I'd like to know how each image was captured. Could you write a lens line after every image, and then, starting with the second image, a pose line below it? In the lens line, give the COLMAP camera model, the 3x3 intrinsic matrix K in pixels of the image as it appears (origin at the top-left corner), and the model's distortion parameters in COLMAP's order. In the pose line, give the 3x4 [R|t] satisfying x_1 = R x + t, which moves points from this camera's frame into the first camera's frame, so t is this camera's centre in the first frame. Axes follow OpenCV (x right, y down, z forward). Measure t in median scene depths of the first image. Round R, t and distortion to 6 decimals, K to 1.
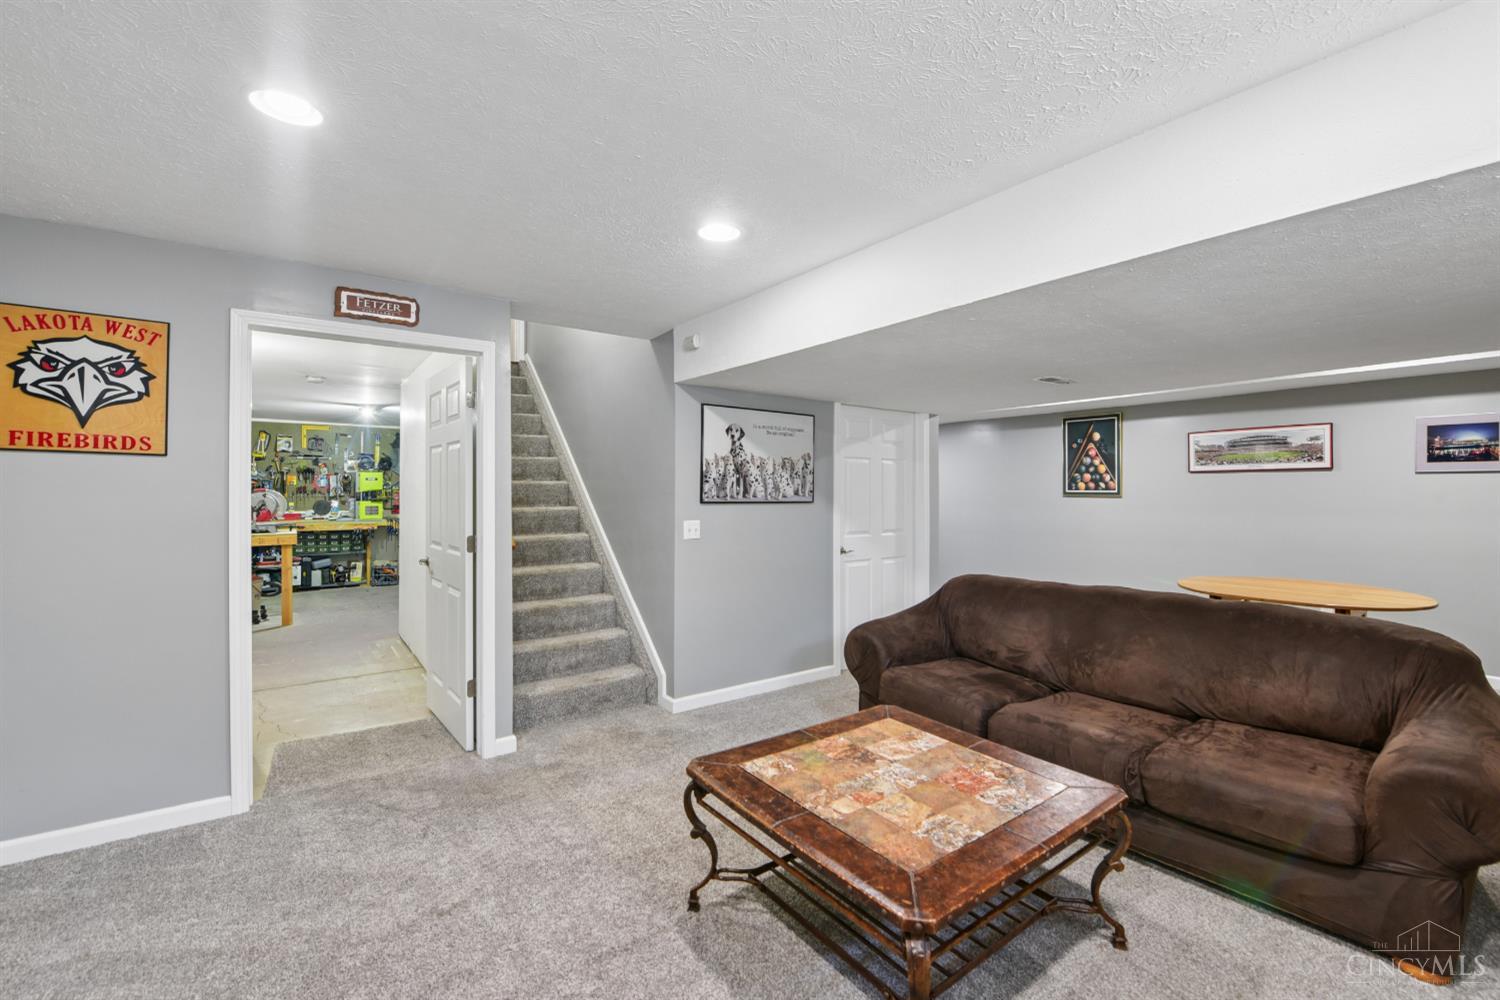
lens RADIAL K [[614.9, 0, 758.0], [0, 614.9, 493.8], [0, 0, 1]] dist [-0.016206, -0.001017]
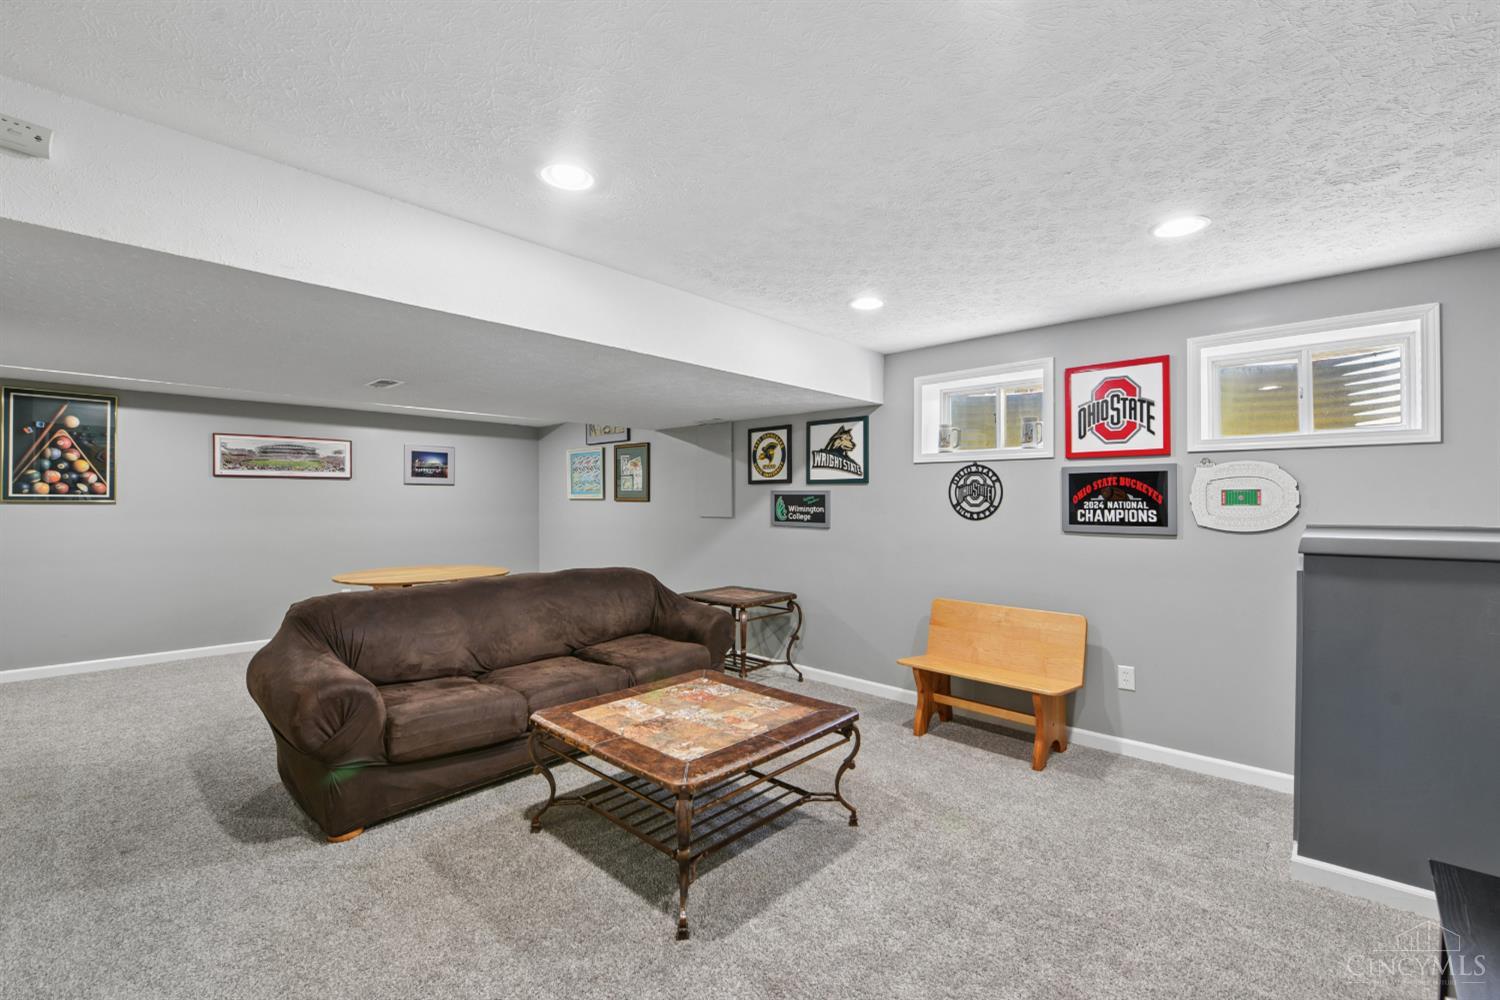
lens RADIAL K [[614.9, 0, 758.0], [0, 614.9, 500.1], [0, 0, 1]] dist [-0.016206, -0.001017]
pose [[-0.162810, -0.002271, 0.986655, -0.442598], [-0.000083, 0.999997, 0.002288, -0.000692], [-0.986657, 0.000291, -0.162810, 0.434157]]
